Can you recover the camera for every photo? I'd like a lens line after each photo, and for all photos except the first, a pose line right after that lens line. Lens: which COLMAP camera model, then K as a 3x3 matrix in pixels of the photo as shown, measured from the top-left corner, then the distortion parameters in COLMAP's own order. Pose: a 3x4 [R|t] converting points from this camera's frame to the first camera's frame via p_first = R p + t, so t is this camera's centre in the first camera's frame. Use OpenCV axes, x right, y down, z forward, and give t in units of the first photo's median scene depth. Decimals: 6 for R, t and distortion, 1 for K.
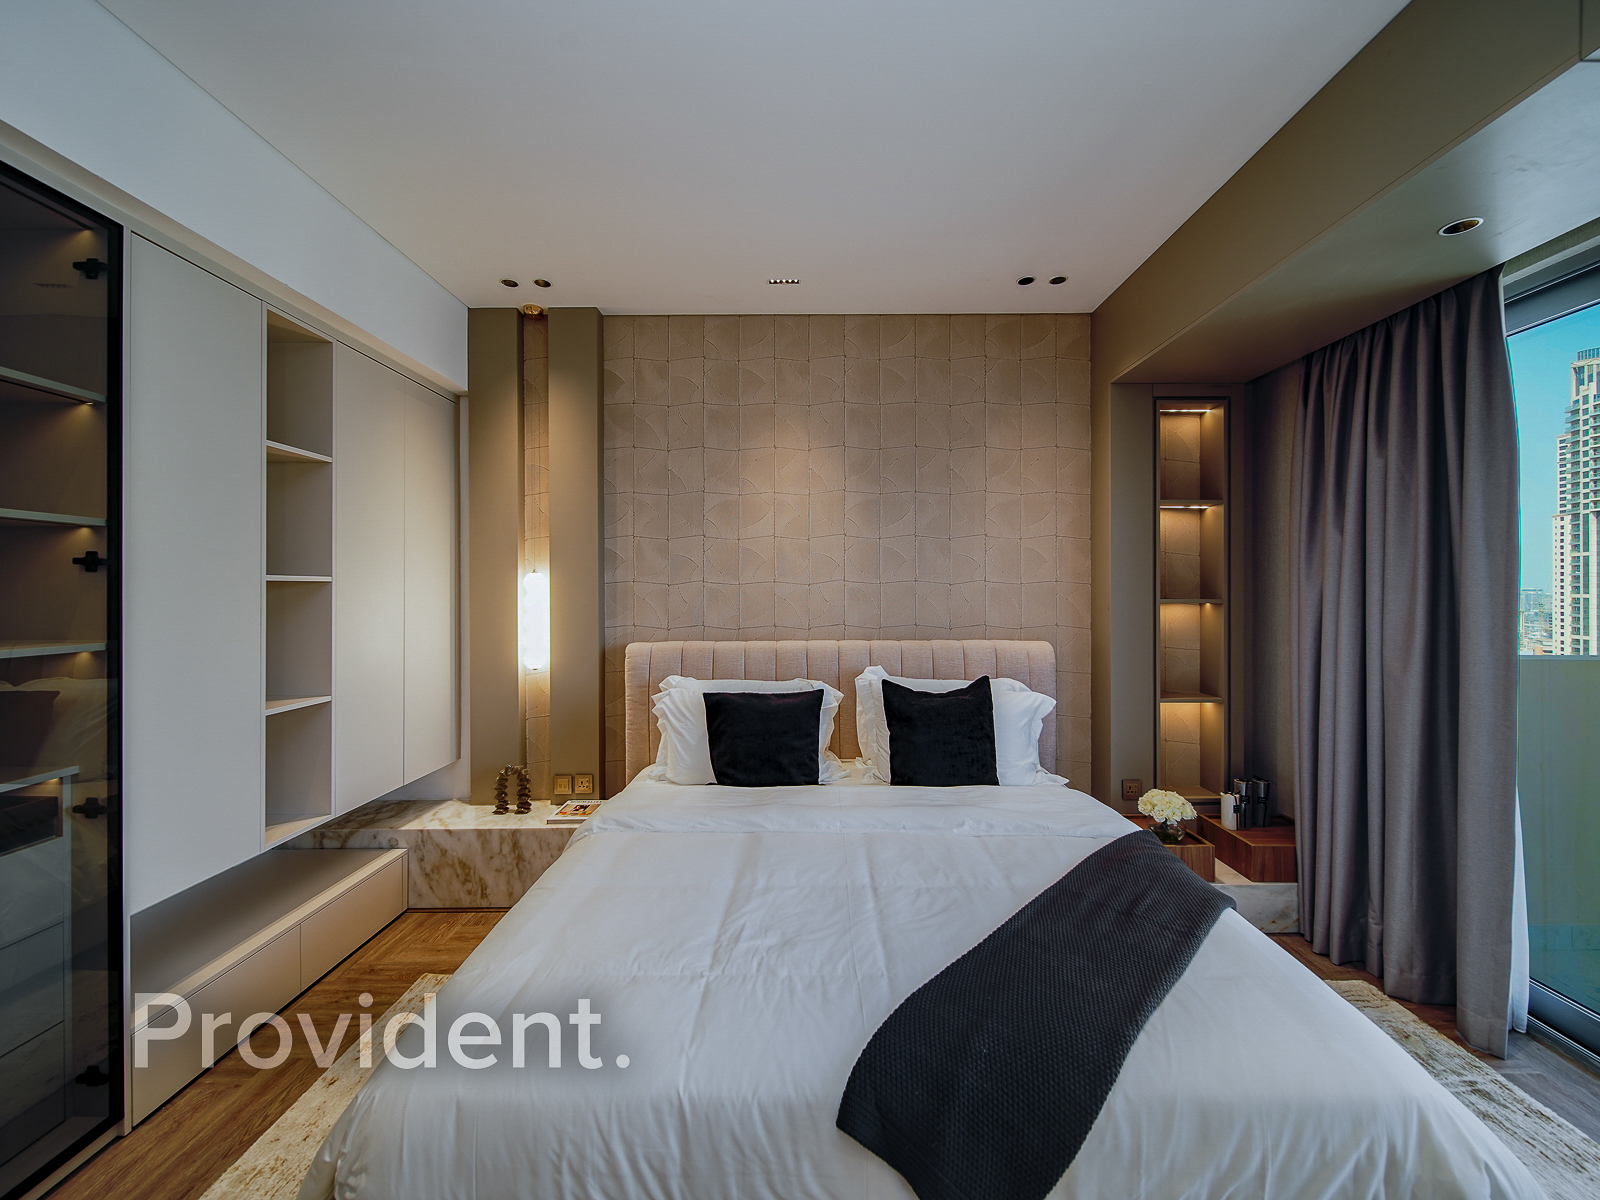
lens RADIAL K [[639.6, 0, 776.8], [0, 639.6, 586.8], [0, 0, 1]] dist [-0.000448, -0.000961]
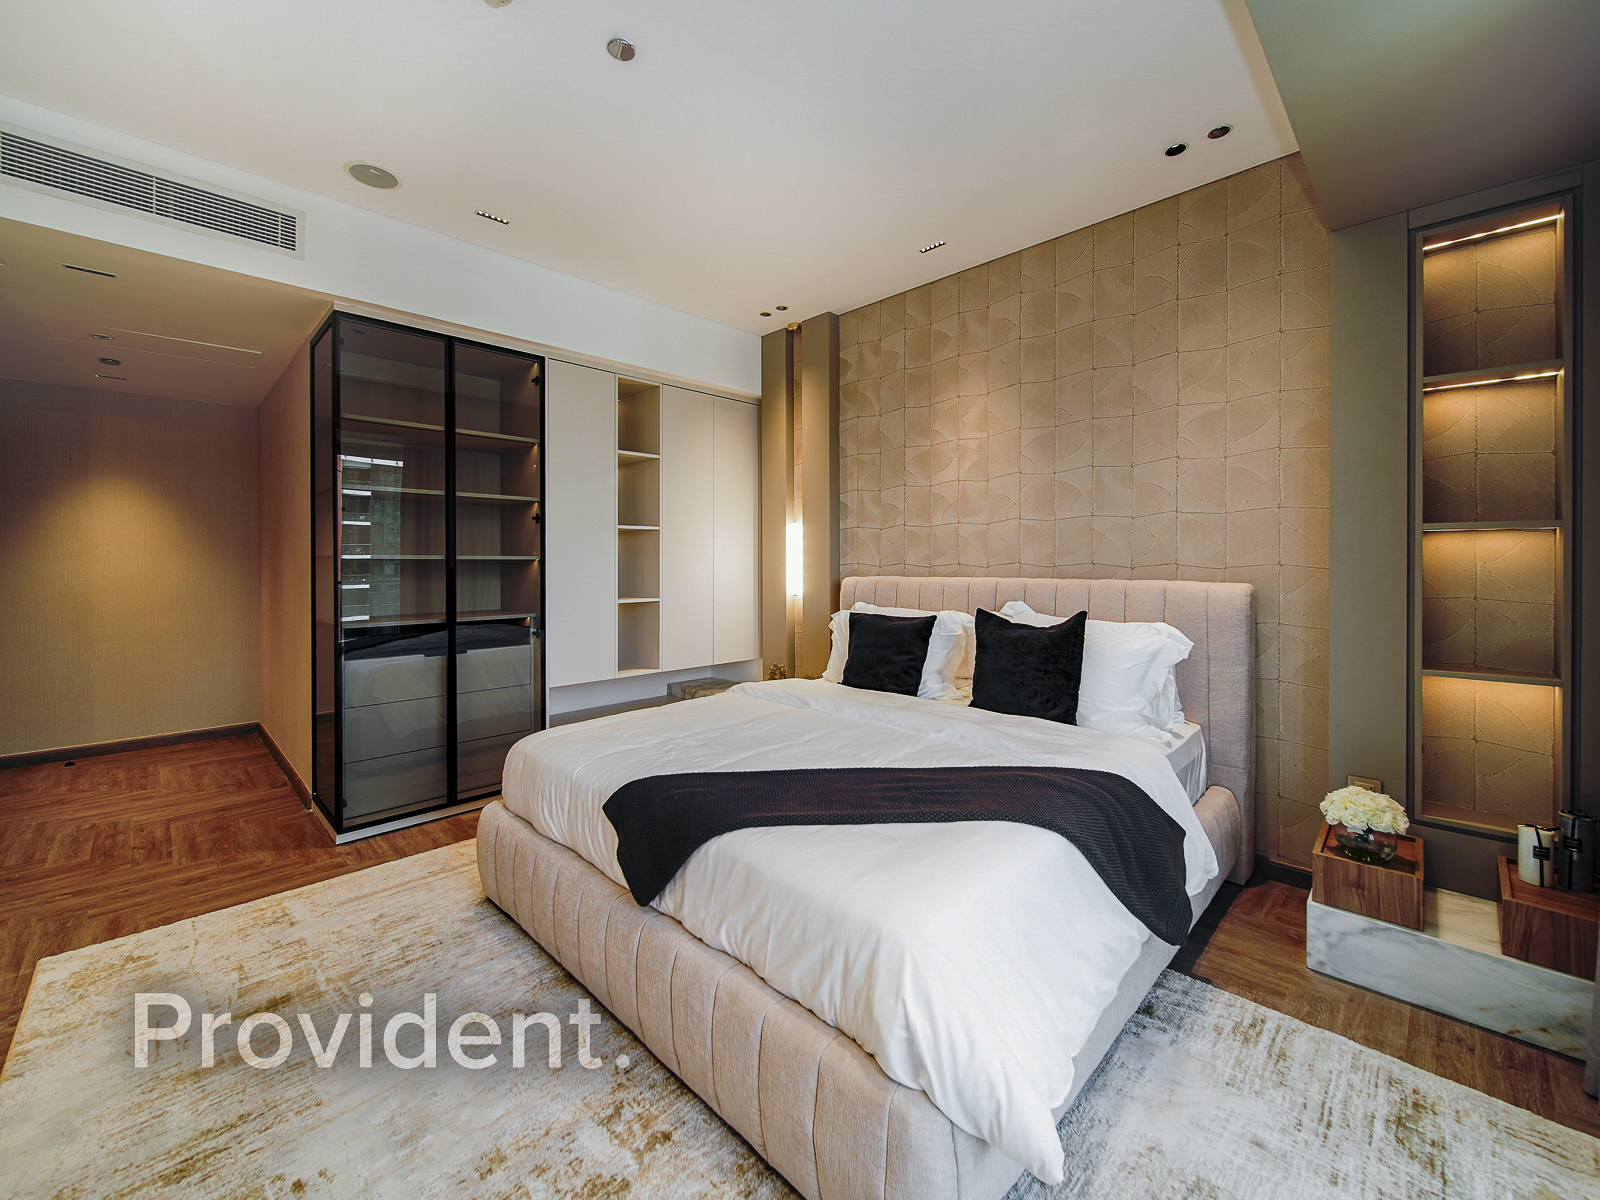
lens RADIAL K [[649.9, 0, 798.6], [0, 649.9, 578.4], [0, 0, 1]] dist [0.000118, -0.000630]
pose [[0.708125, 0.020186, -0.705799, 0.619211], [0.002152, 0.999525, 0.030745, 0.054430], [0.706084, -0.023290, 0.707745, 0.038592]]
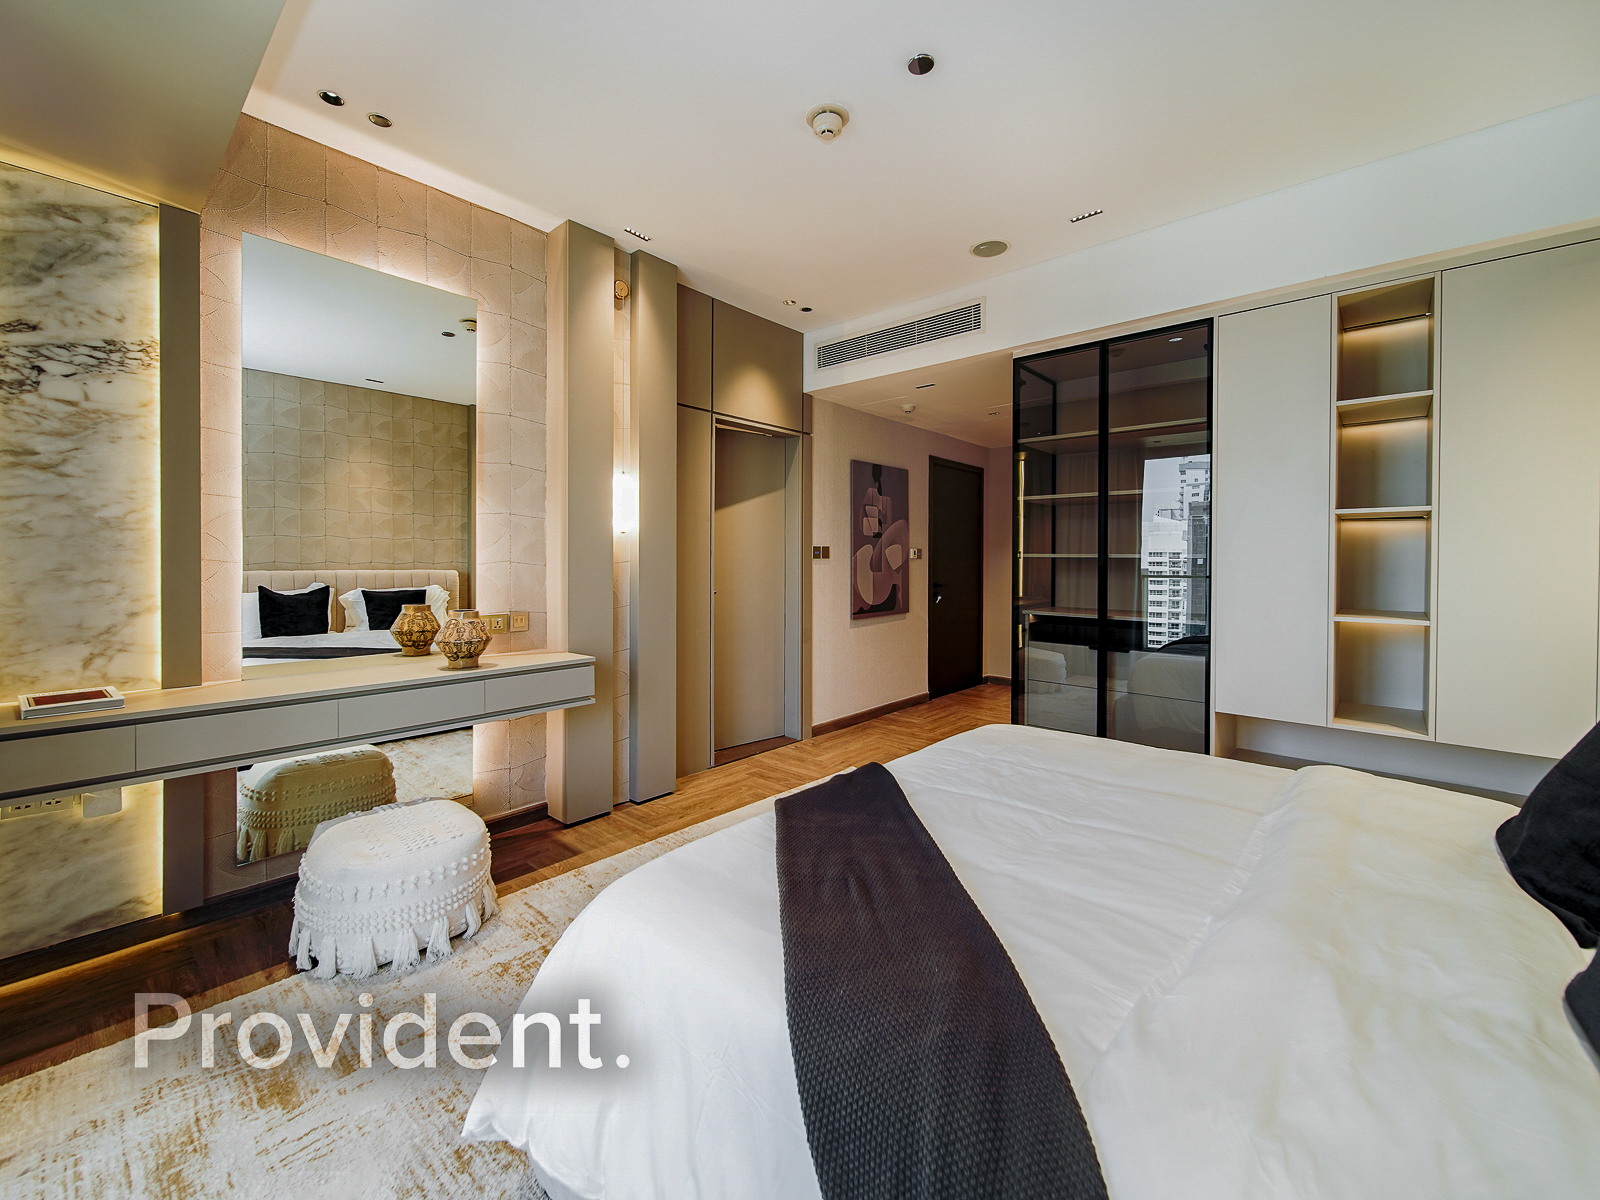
lens RADIAL K [[661.4, 0, 804.8], [0, 661.4, 562.4], [0, 0, 1]] dist [0.001281, -0.000321]
pose [[-0.671427, 0.004691, -0.741056, 0.625605], [-0.001727, 0.999967, 0.007894, 0.056648], [0.741069, 0.006580, -0.671397, 0.765940]]
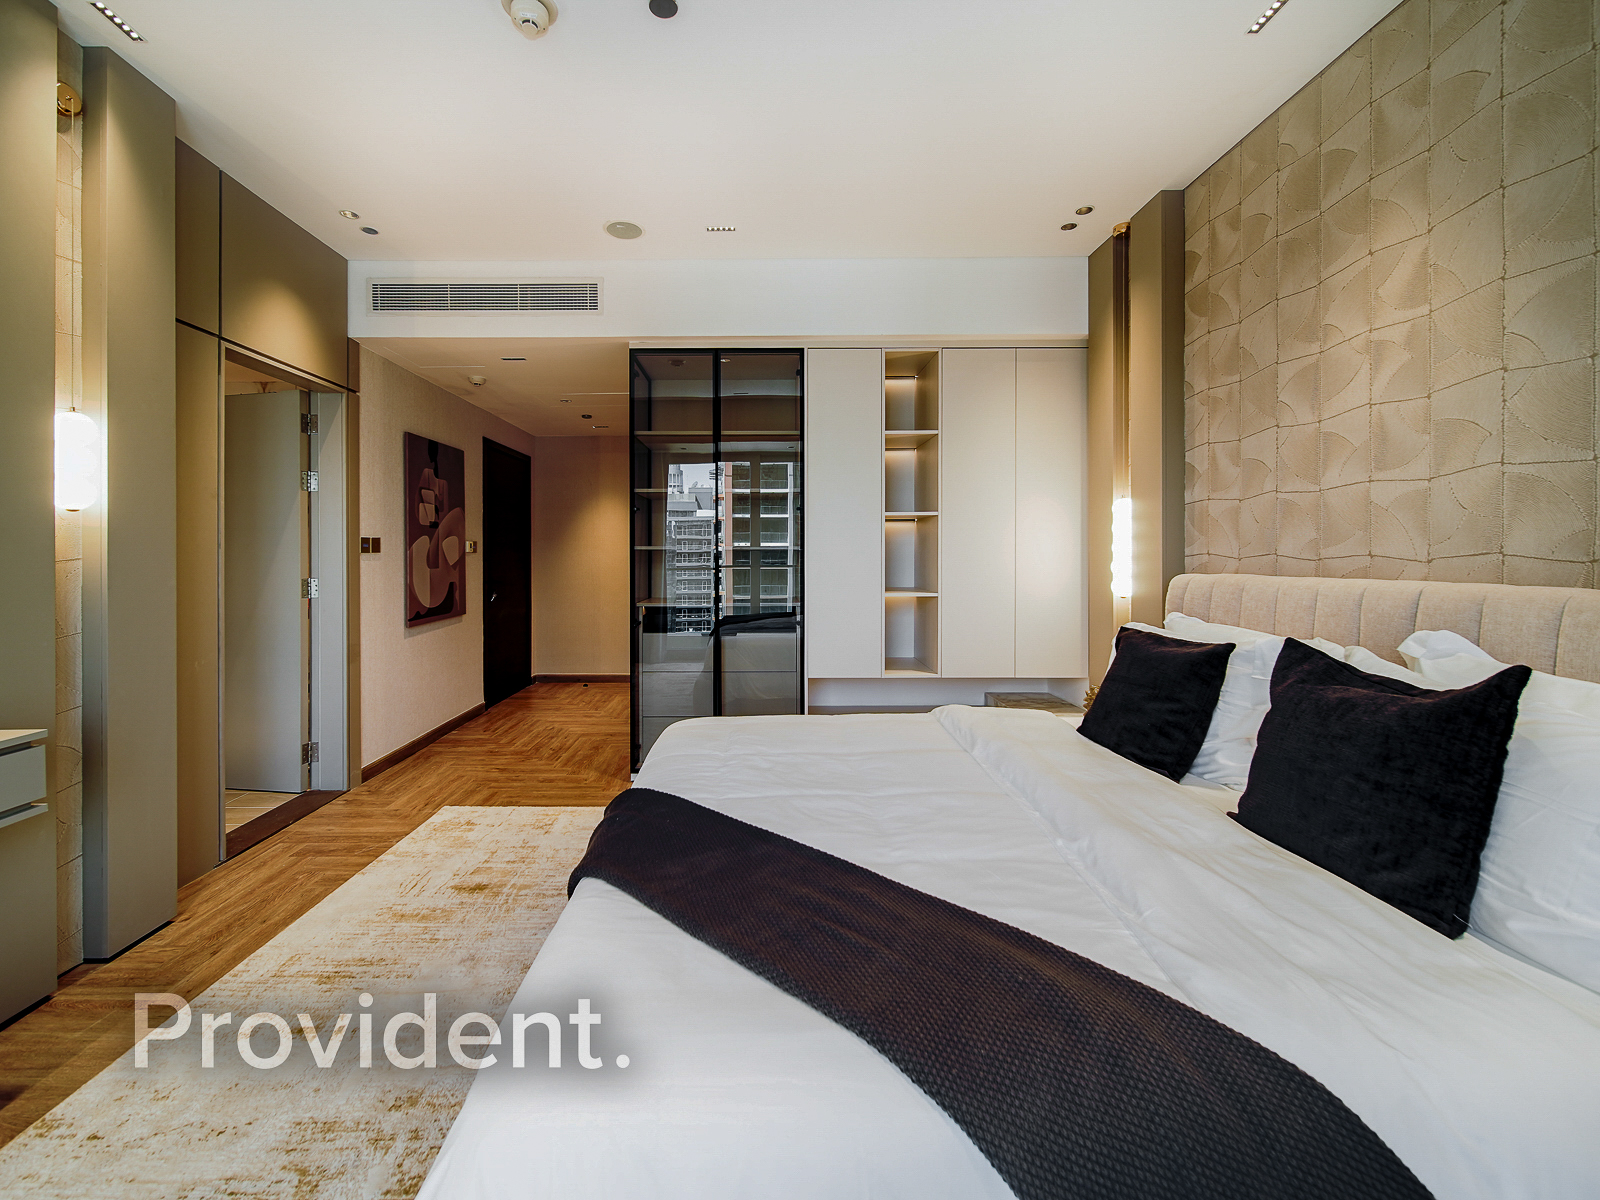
lens RADIAL K [[655.4, 0, 748.2], [0, 655.4, 553.9], [0, 0, 1]] dist [0.001475, -0.000320]
pose [[-0.007707, 0.005529, -0.999955, 0.653351], [0.004005, 0.999977, 0.005498, 0.057606], [0.999962, -0.003962, -0.007729, 0.457058]]
